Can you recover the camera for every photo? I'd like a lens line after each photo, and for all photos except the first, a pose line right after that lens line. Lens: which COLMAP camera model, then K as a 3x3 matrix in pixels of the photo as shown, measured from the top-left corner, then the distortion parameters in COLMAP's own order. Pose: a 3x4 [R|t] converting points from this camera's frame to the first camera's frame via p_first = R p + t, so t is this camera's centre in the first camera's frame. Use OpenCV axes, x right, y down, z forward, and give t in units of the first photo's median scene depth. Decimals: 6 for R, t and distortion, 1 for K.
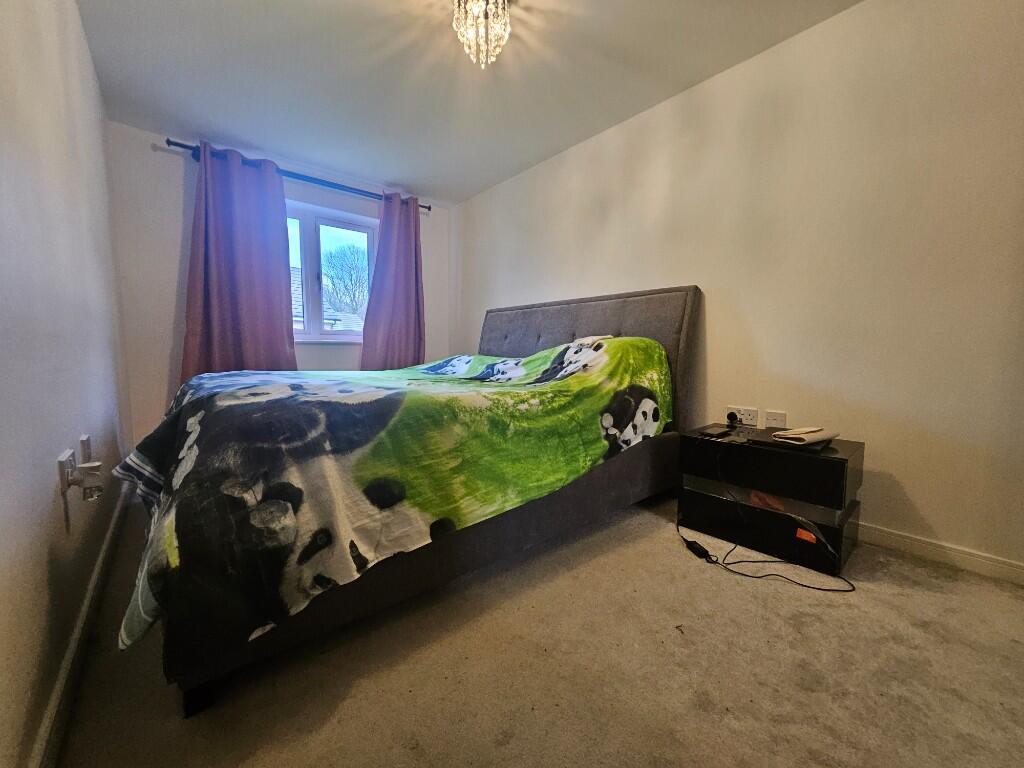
lens RADIAL K [[408.1, 0, 511.5], [0, 408.1, 381.1], [0, 0, 1]] dist [-0.002420, -0.000082]
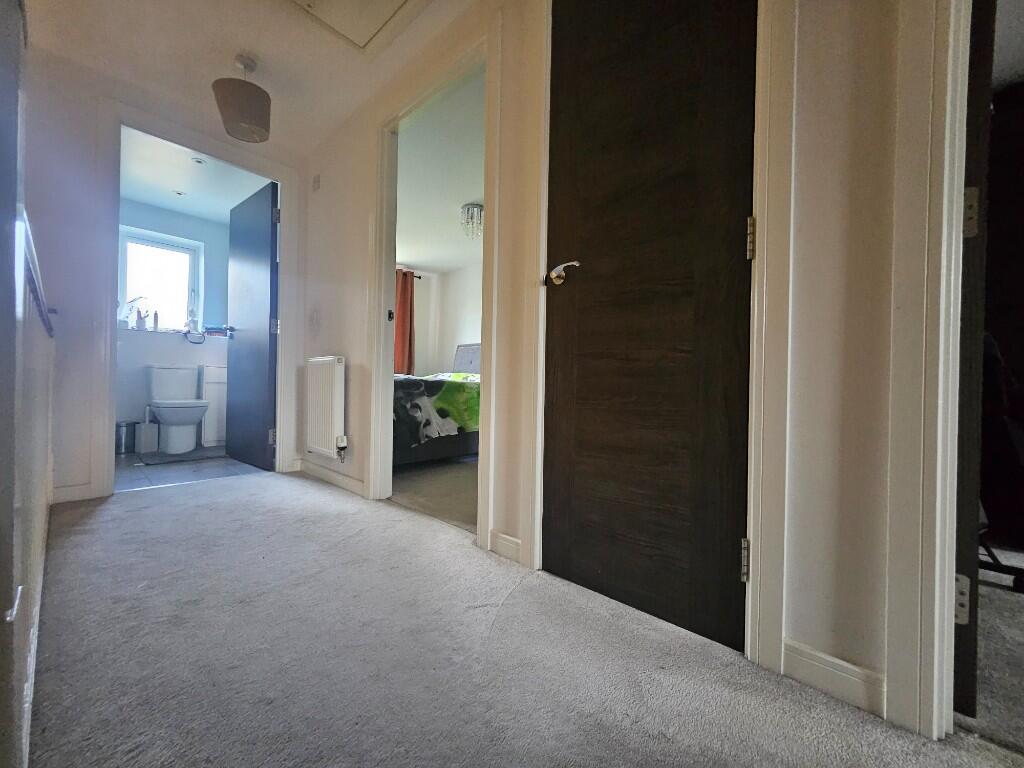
lens RADIAL K [[408.1, 0, 508.9], [0, 408.1, 383.1], [0, 0, 1]] dist [-0.002420, -0.000082]
pose [[0.990078, 0.019530, 0.139158, -0.262939], [-0.009113, 0.997134, -0.075108, 0.281918], [-0.140226, 0.073094, 0.987418, -1.829123]]
